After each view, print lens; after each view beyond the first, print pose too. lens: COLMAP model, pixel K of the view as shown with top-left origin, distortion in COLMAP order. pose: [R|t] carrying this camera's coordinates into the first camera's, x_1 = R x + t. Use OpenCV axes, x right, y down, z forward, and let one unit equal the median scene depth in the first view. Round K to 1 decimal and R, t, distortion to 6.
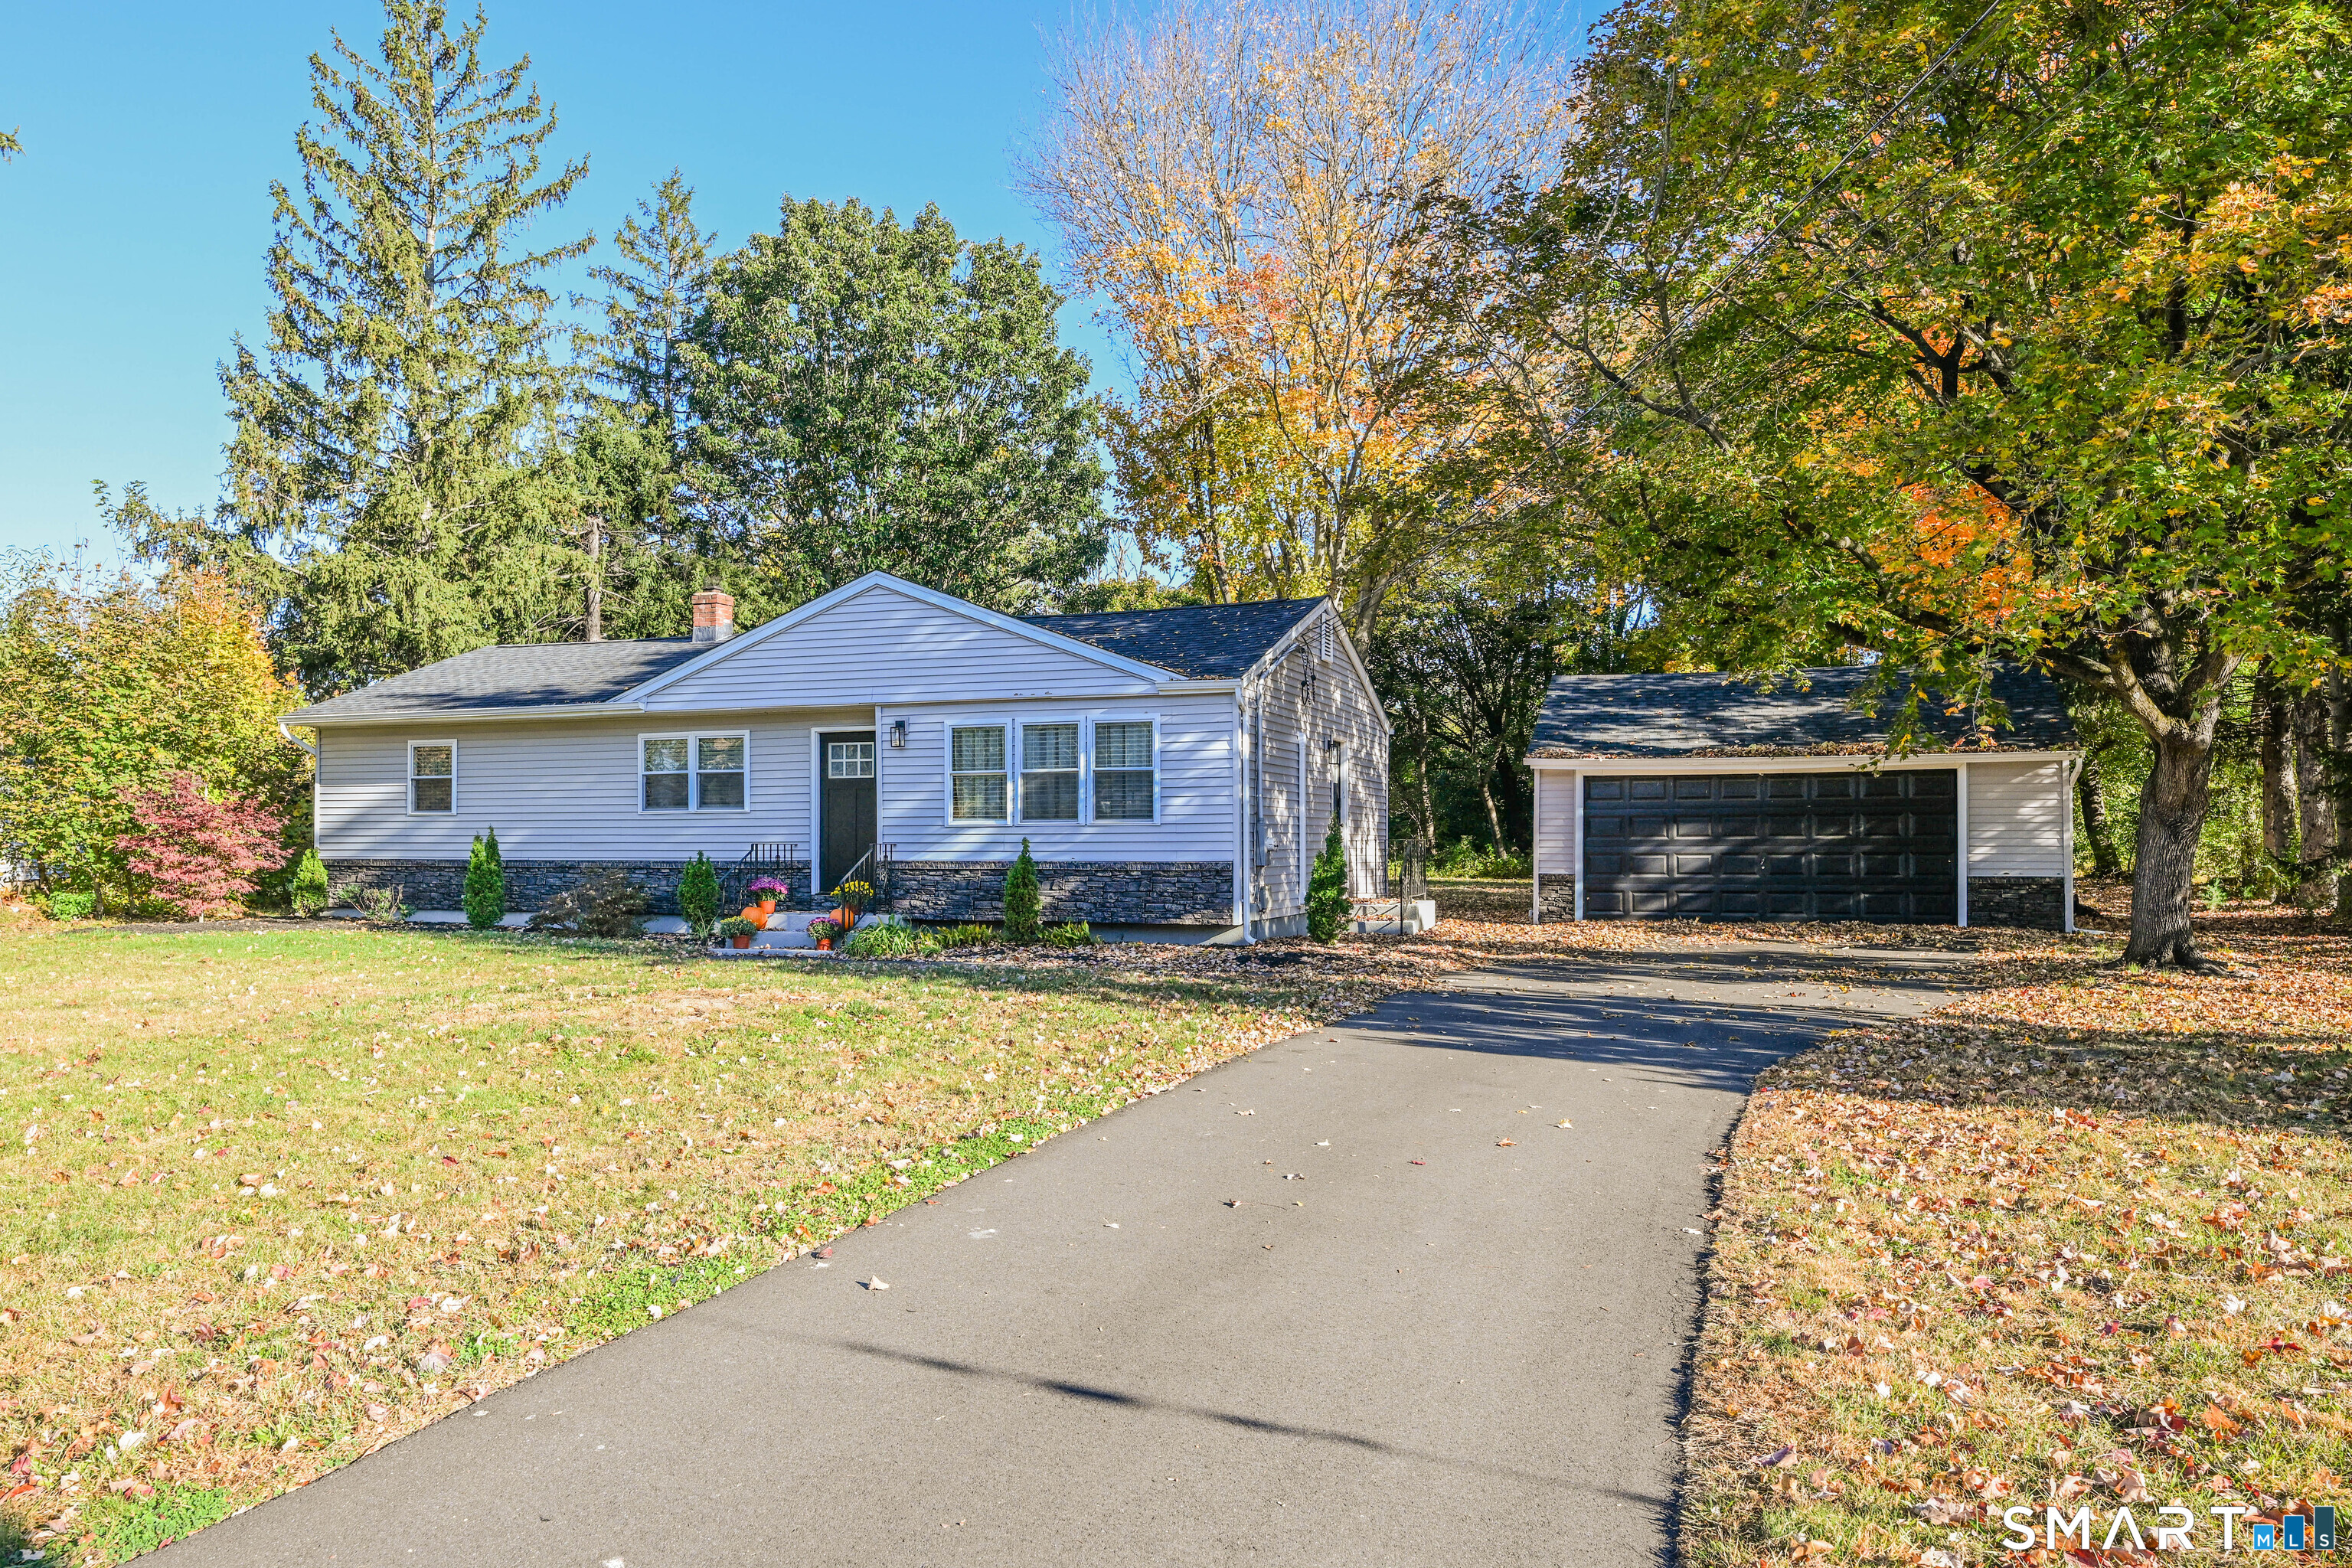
lens RADIAL K [[1556.1, 0, 1177.3], [0, 1556.1, 822.6], [0, 0, 1]] dist [0.000635, -0.001009]
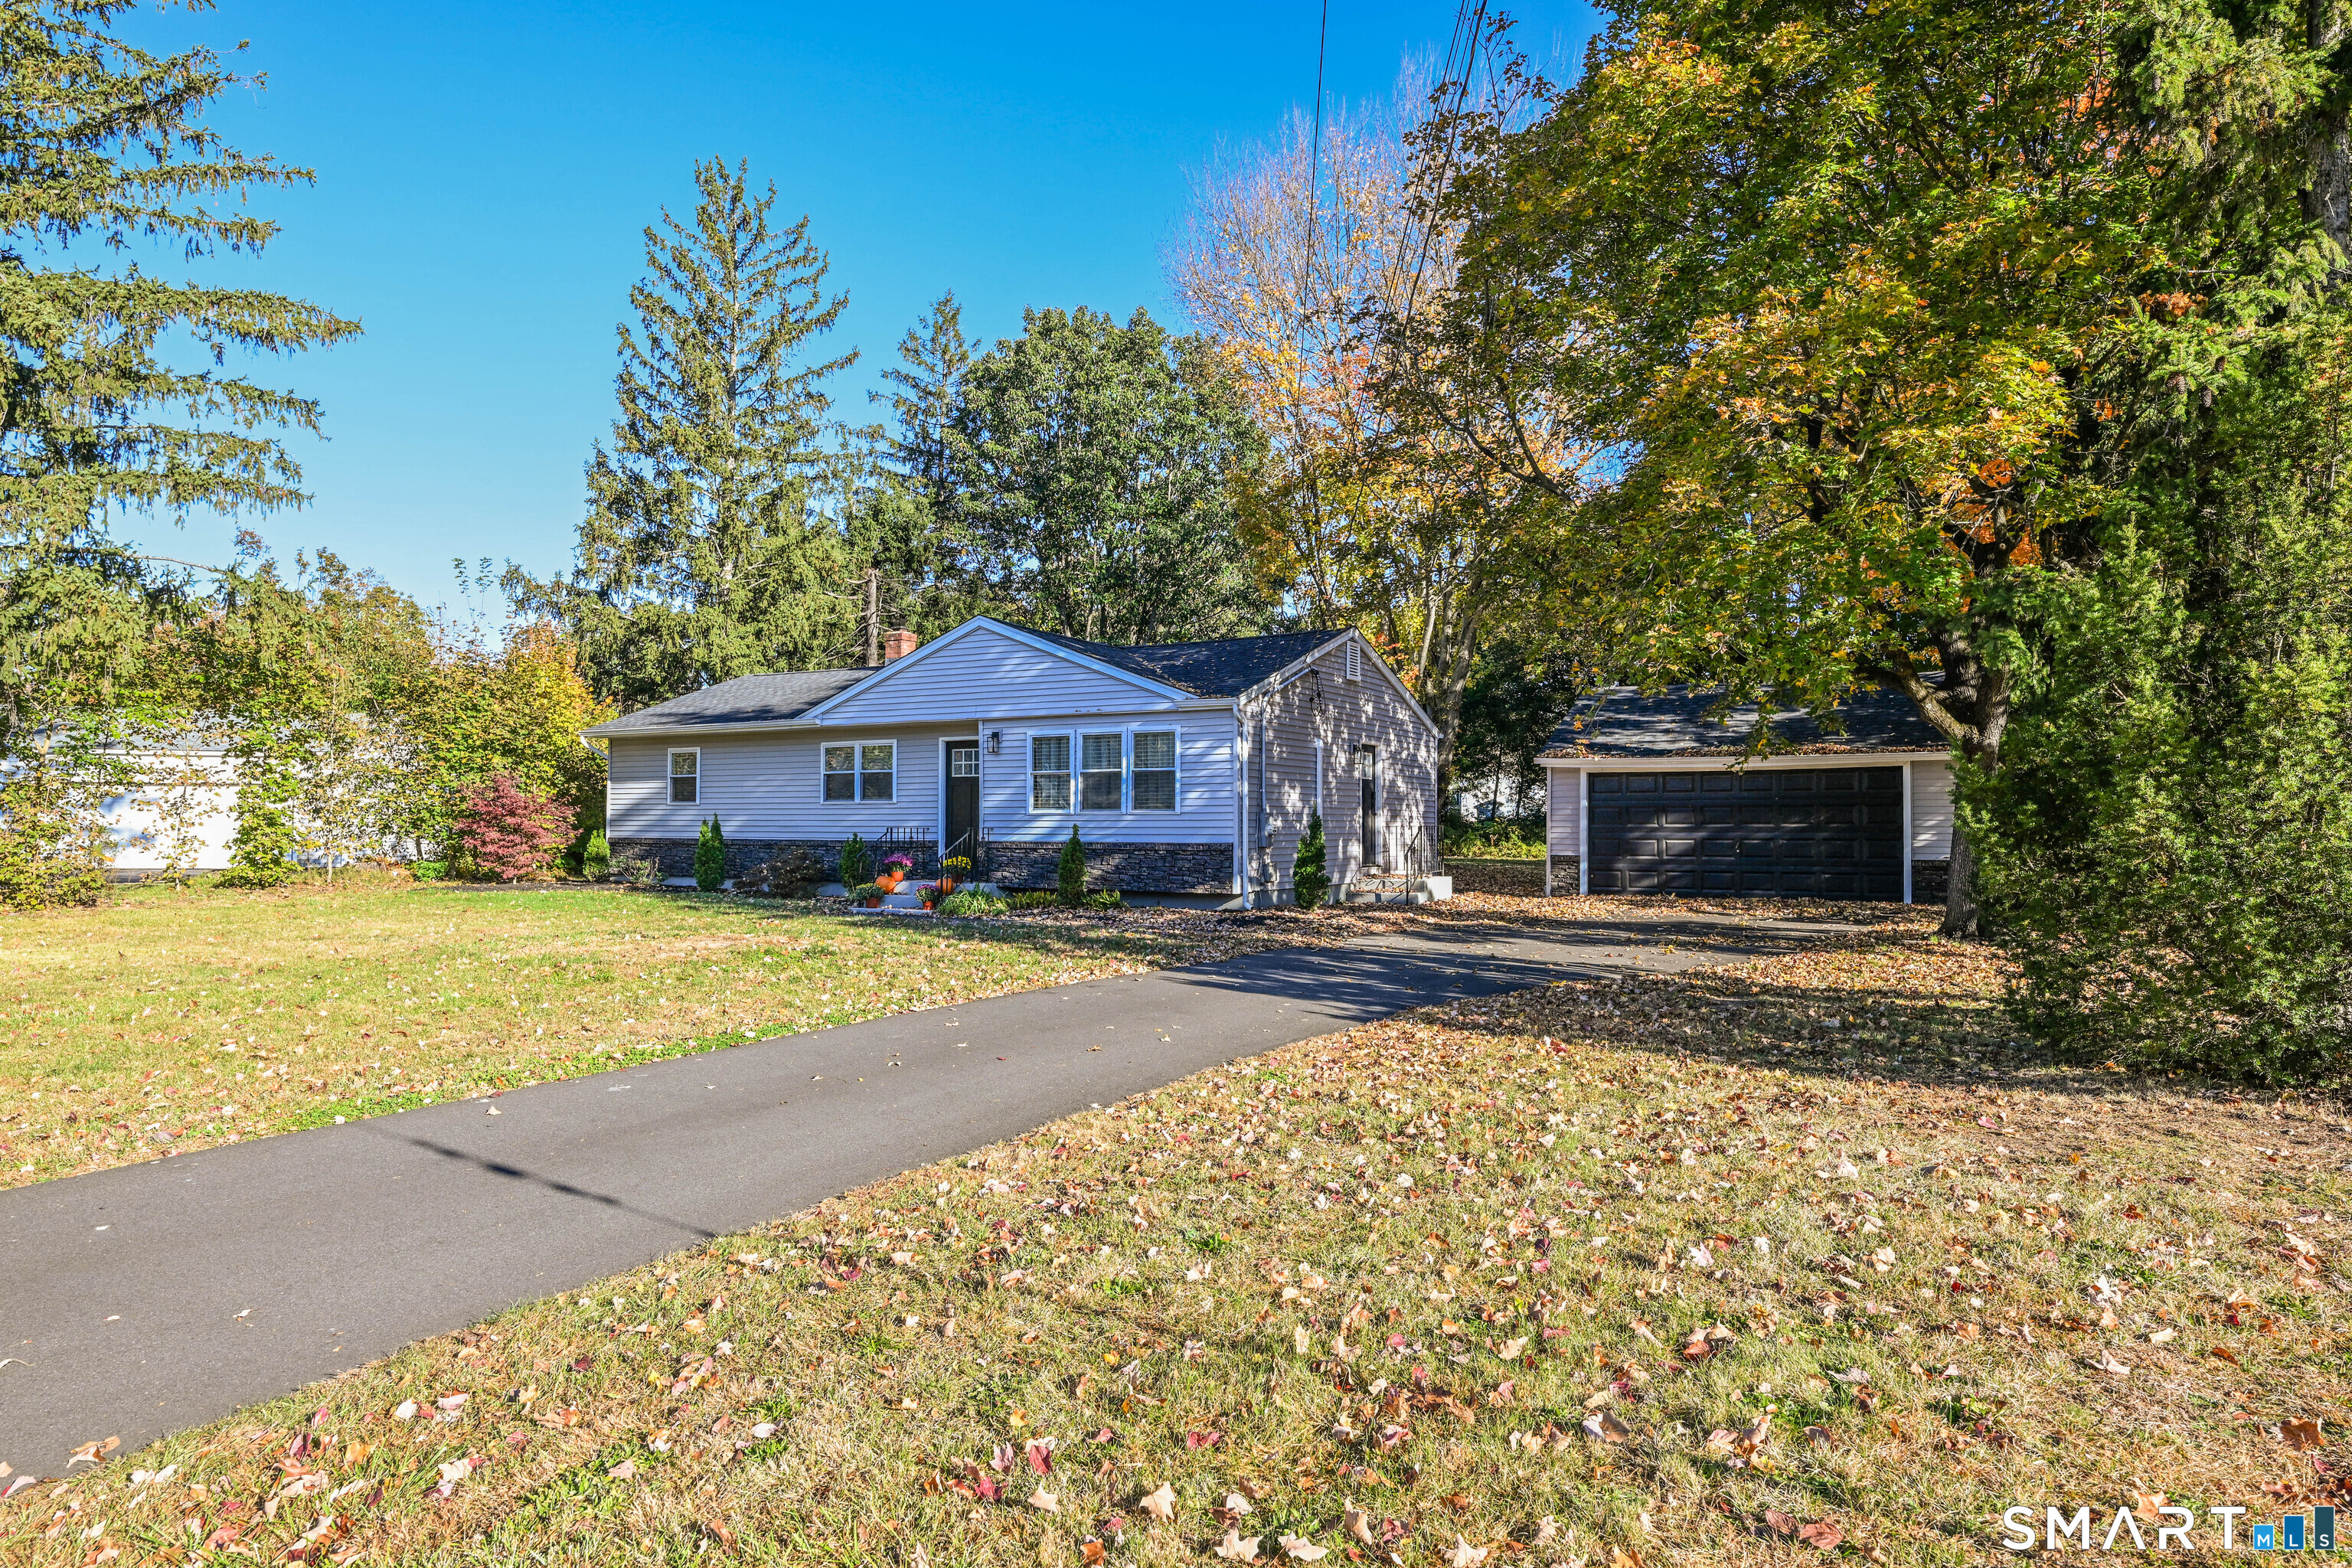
lens RADIAL K [[1337.8, 0, 1251.5], [0, 1337.8, 787.1], [0, 0, 1]] dist [0.000865, 0.000062]
pose [[0.988314, -0.000836, -0.152432, 0.171289], [-0.001664, 0.999866, -0.016269, -0.002129], [0.152425, 0.016332, 0.988180, -0.049124]]
